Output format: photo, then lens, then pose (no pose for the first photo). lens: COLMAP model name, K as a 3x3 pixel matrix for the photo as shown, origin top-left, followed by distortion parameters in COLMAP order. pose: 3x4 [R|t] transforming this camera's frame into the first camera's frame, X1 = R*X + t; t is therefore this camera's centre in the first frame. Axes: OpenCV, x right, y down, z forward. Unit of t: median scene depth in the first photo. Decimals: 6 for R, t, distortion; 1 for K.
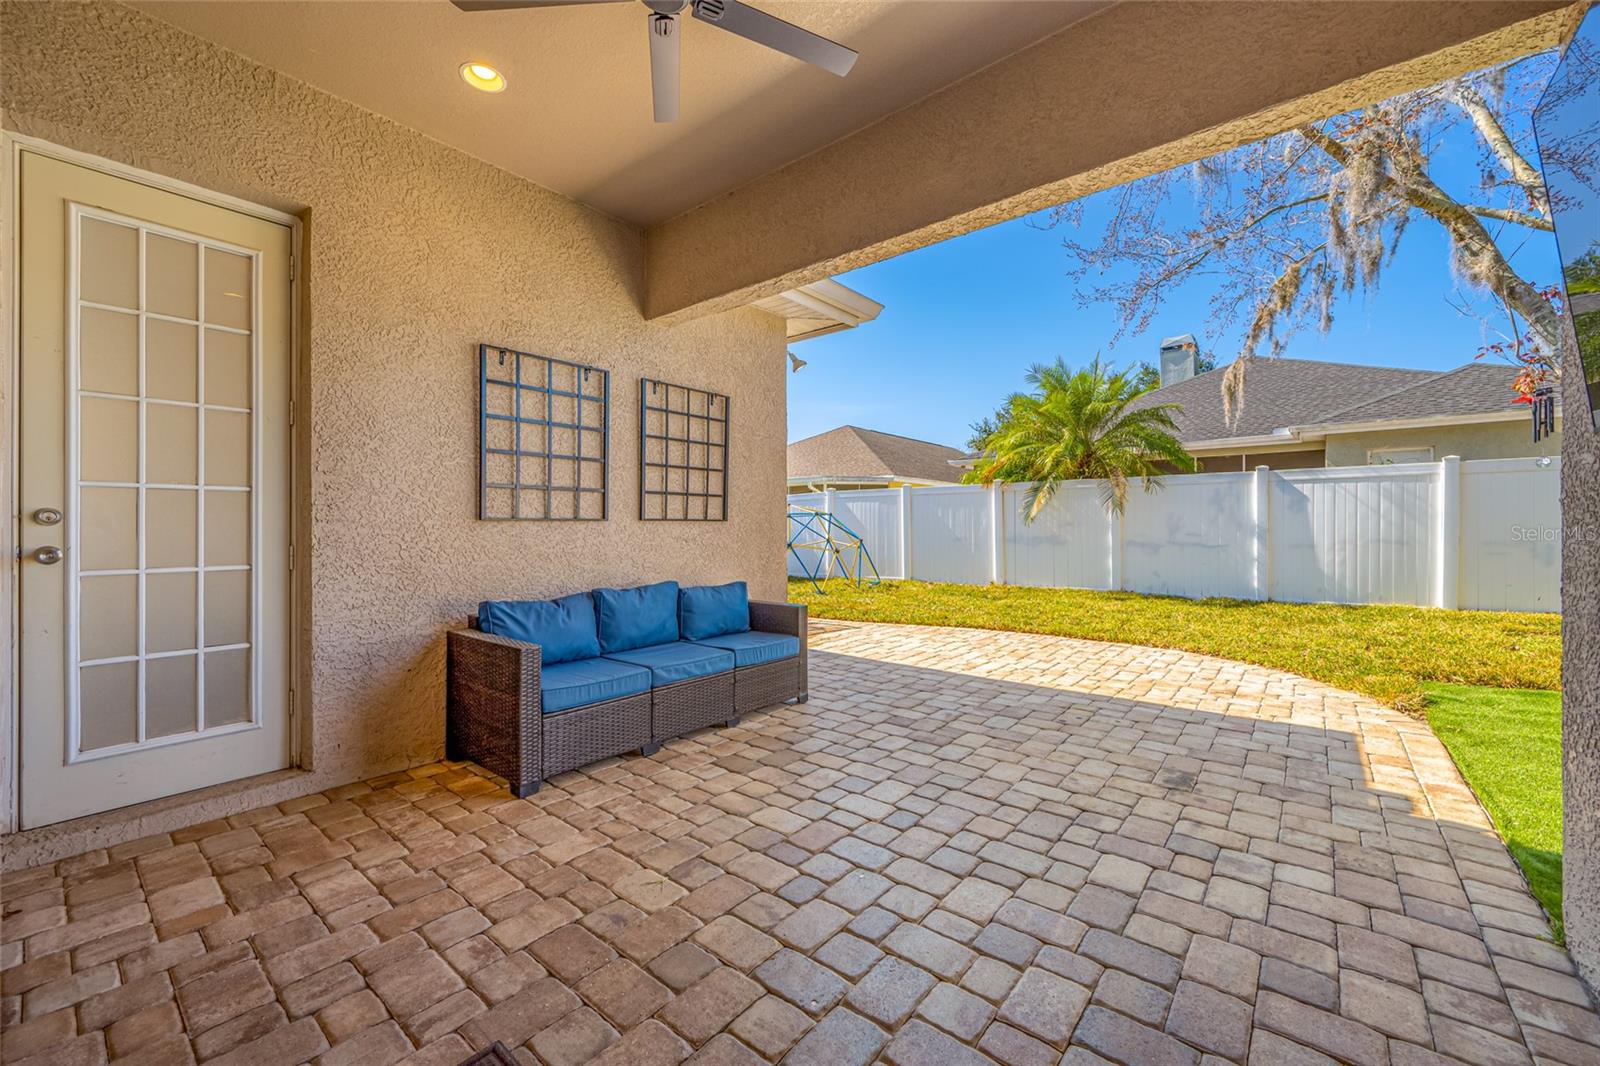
lens RADIAL K [[636.5, 0, 799.1], [0, 636.5, 526.7], [0, 0, 1]] dist [-0.001299, 0.000000]
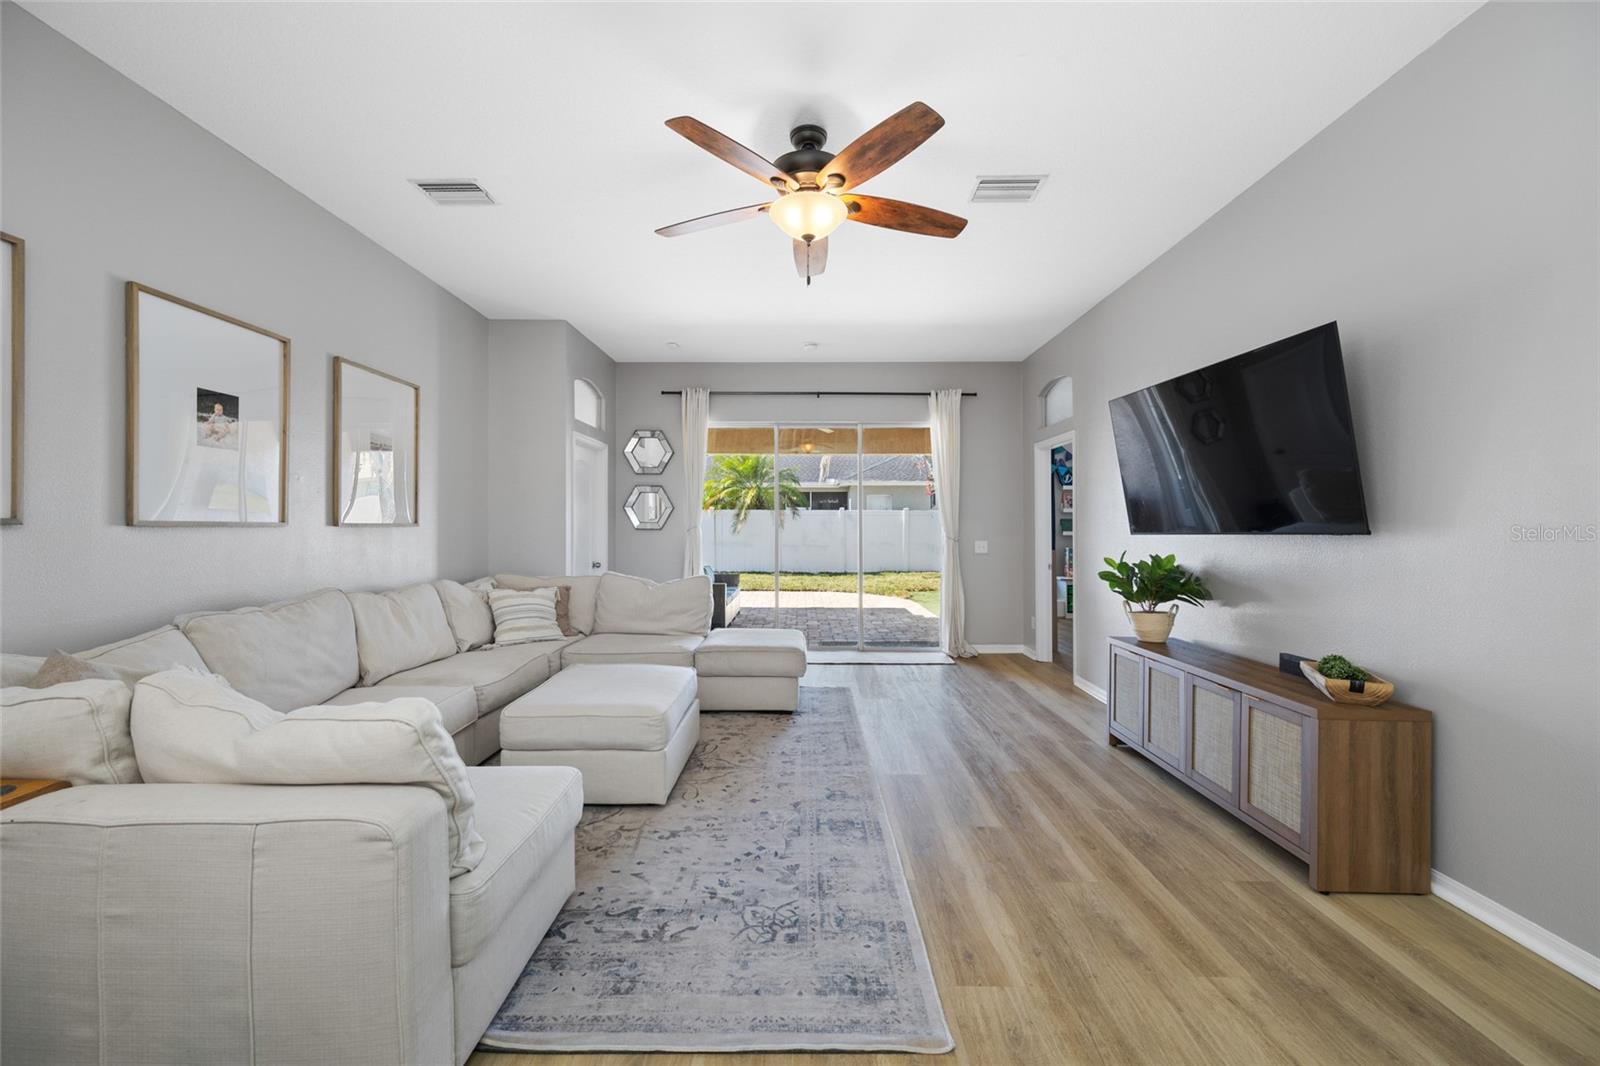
lens RADIAL K [[636.5, 0, 799.1], [0, 636.5, 526.7], [0, 0, 1]] dist [-0.001299, 0.000000]
pose [[0.781890, 0.009958, 0.623337, -0.575630], [-0.004354, 0.999935, -0.010513, -0.008813], [-0.623402, 0.005506, 0.781882, -0.456784]]
